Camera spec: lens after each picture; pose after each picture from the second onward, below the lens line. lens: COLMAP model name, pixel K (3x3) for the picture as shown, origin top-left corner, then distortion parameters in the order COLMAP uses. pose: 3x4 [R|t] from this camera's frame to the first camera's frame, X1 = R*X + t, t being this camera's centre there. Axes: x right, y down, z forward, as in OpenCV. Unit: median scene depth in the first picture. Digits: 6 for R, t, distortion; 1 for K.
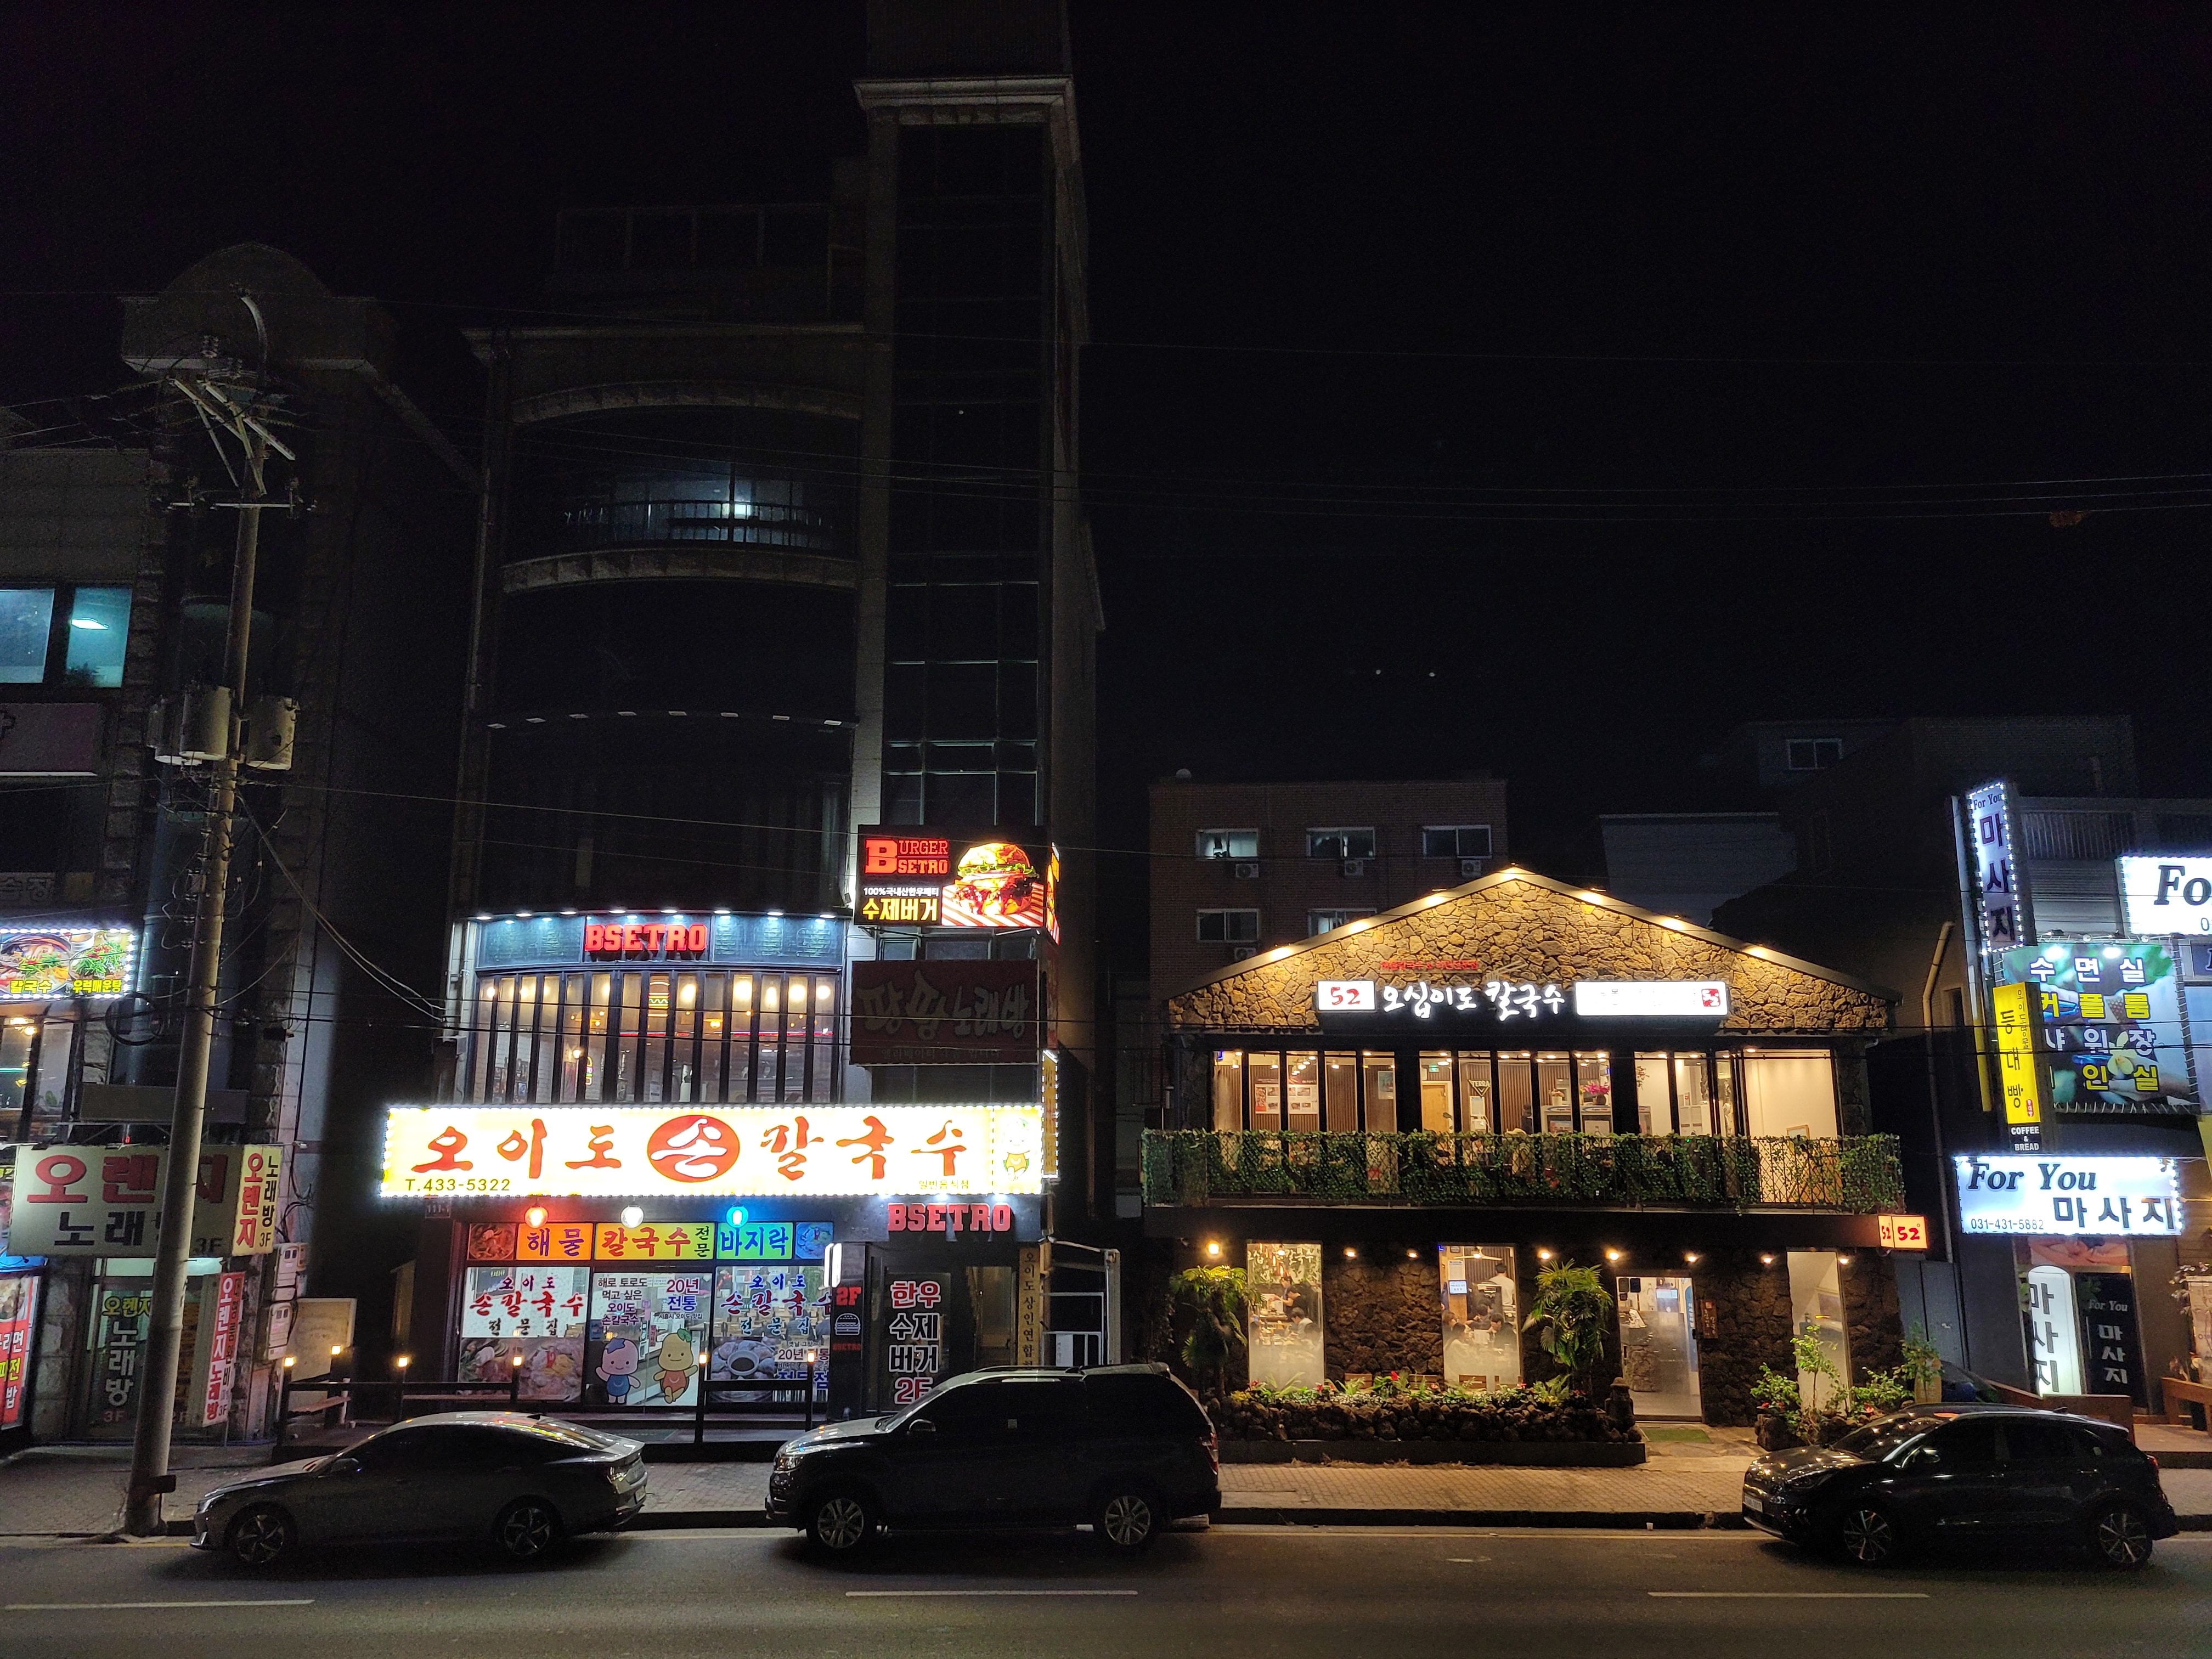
lens RADIAL K [[1671.1, 0, 1109.0], [0, 1671.1, 846.5], [0, 0, 1]] dist [0.057981, -0.042863]
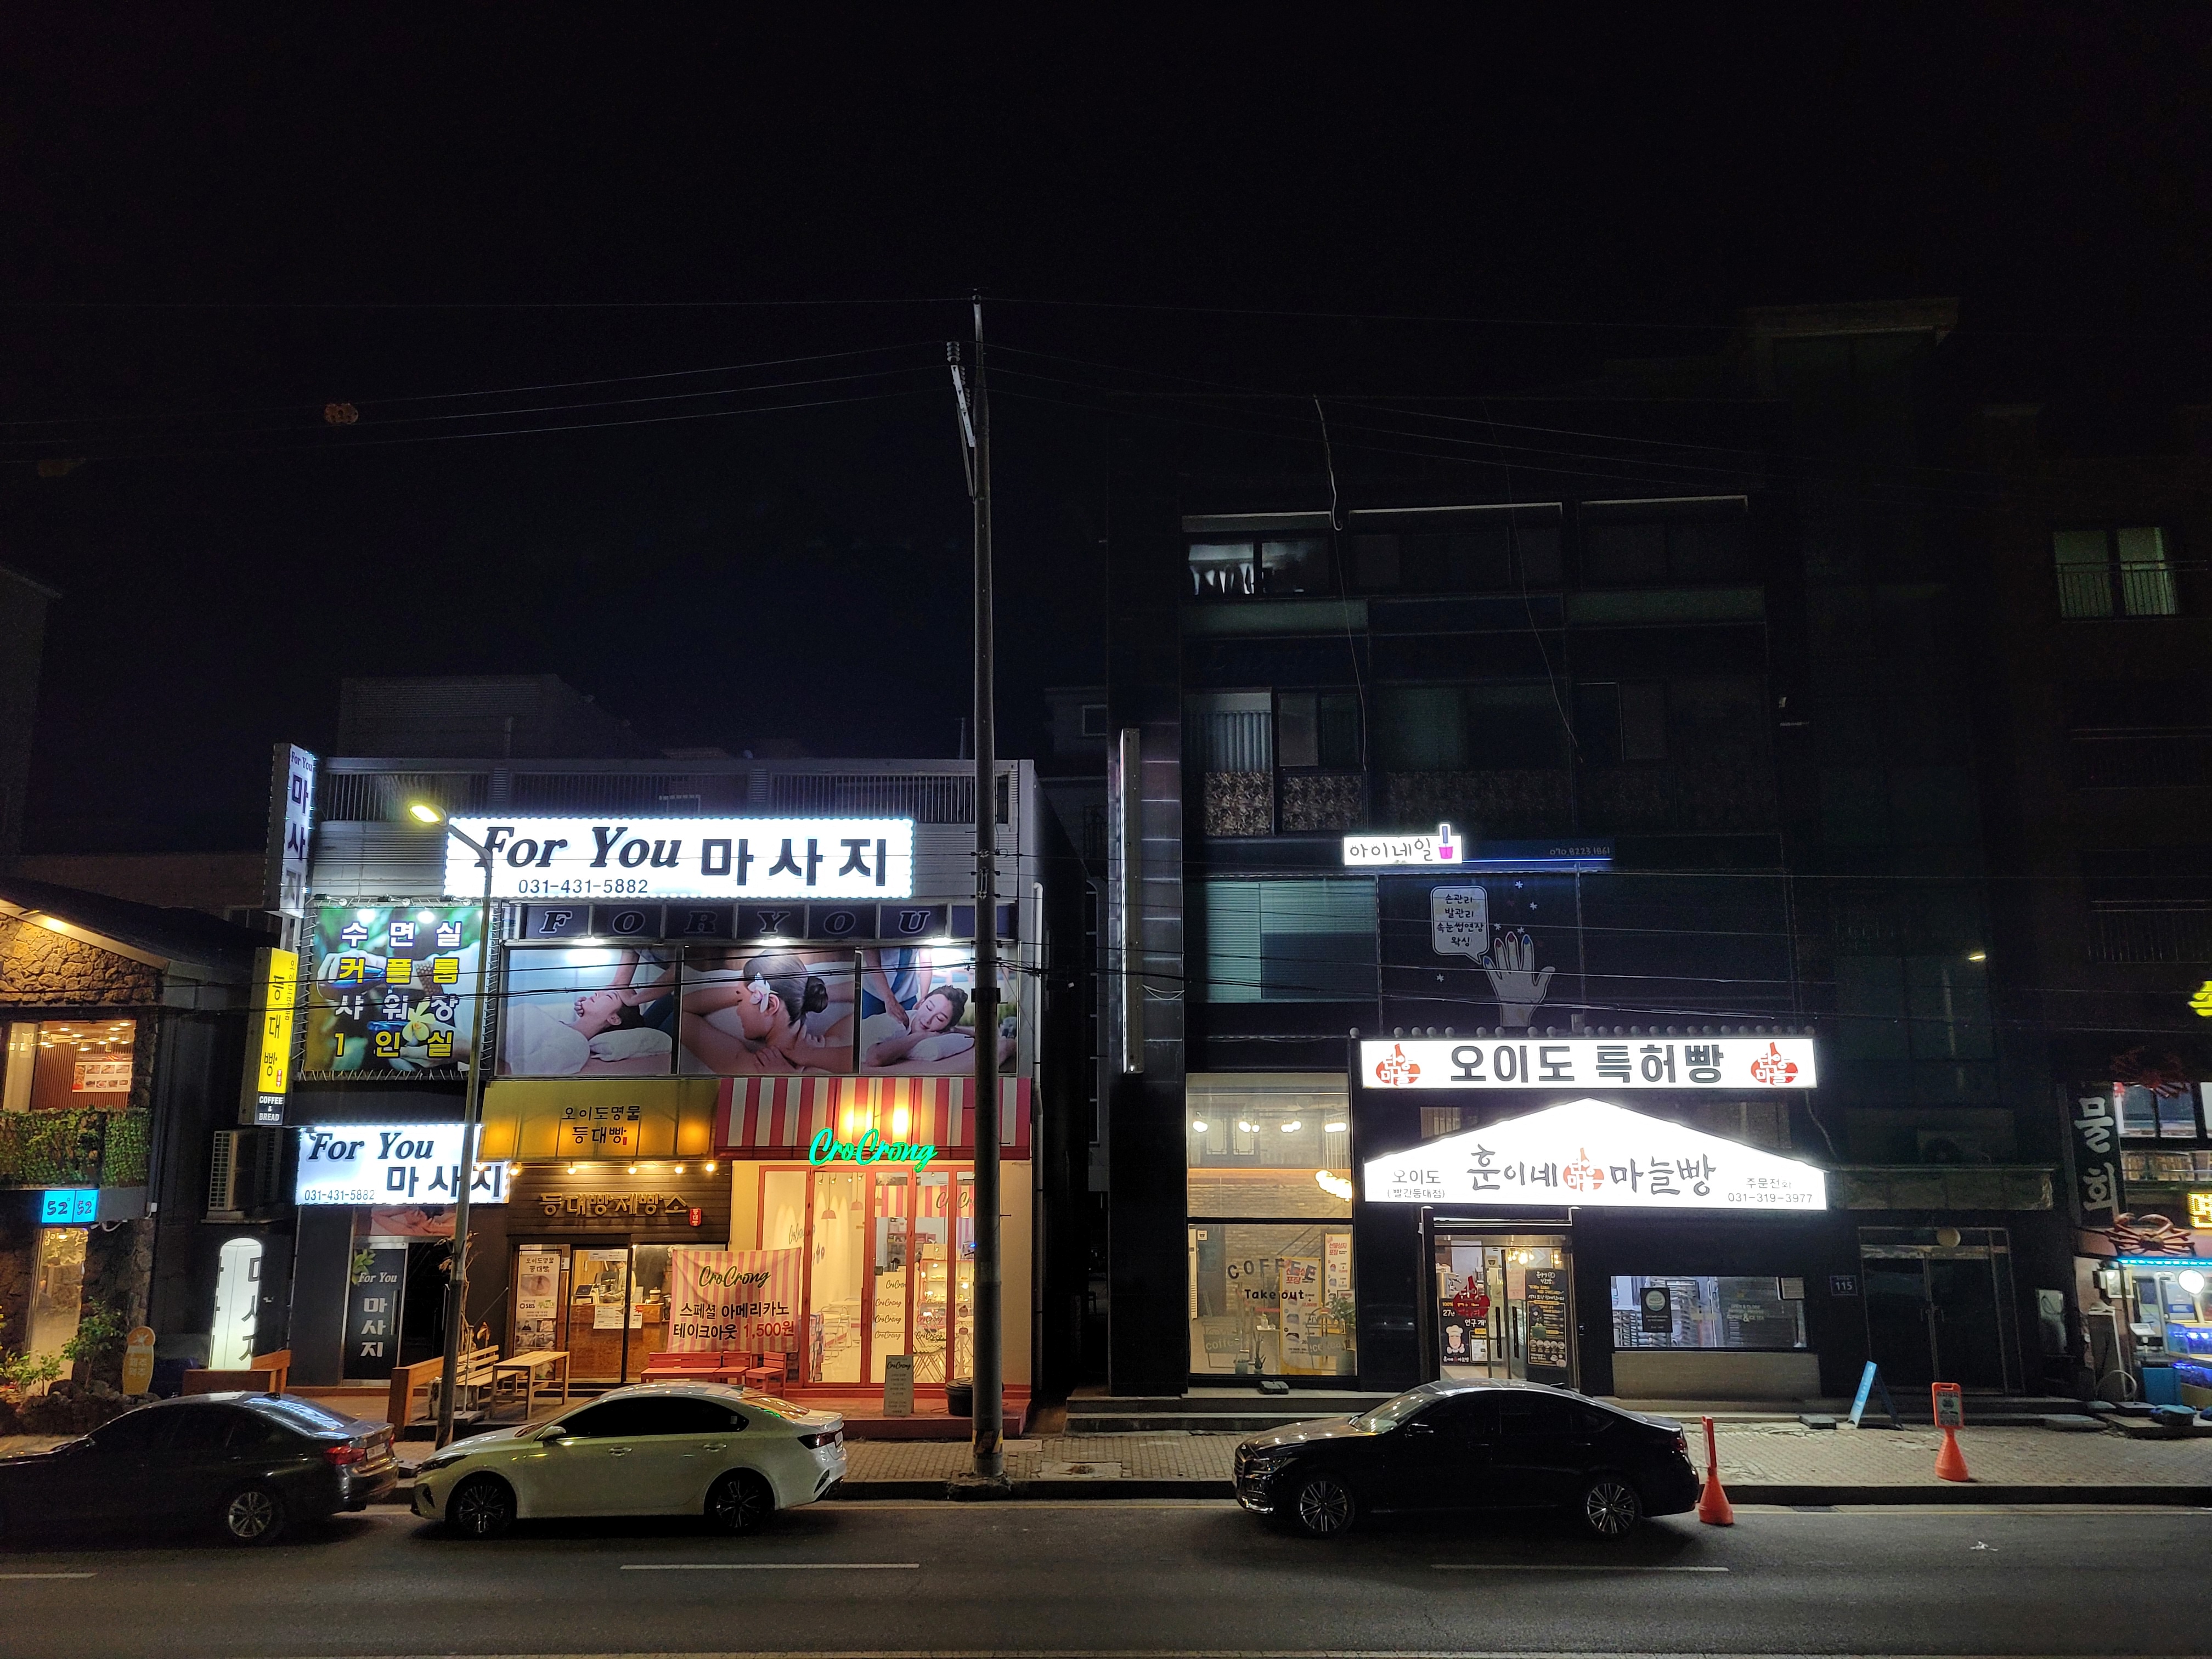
lens RADIAL K [[1671.1, 0, 1106.4], [0, 1671.1, 861.6], [0, 0, 1]] dist [0.057981, -0.042863]
pose [[0.999824, -0.010285, -0.015702, 1.034395], [0.010651, 0.999668, 0.023443, 0.013012], [0.015456, -0.023606, 0.999602, 0.039230]]
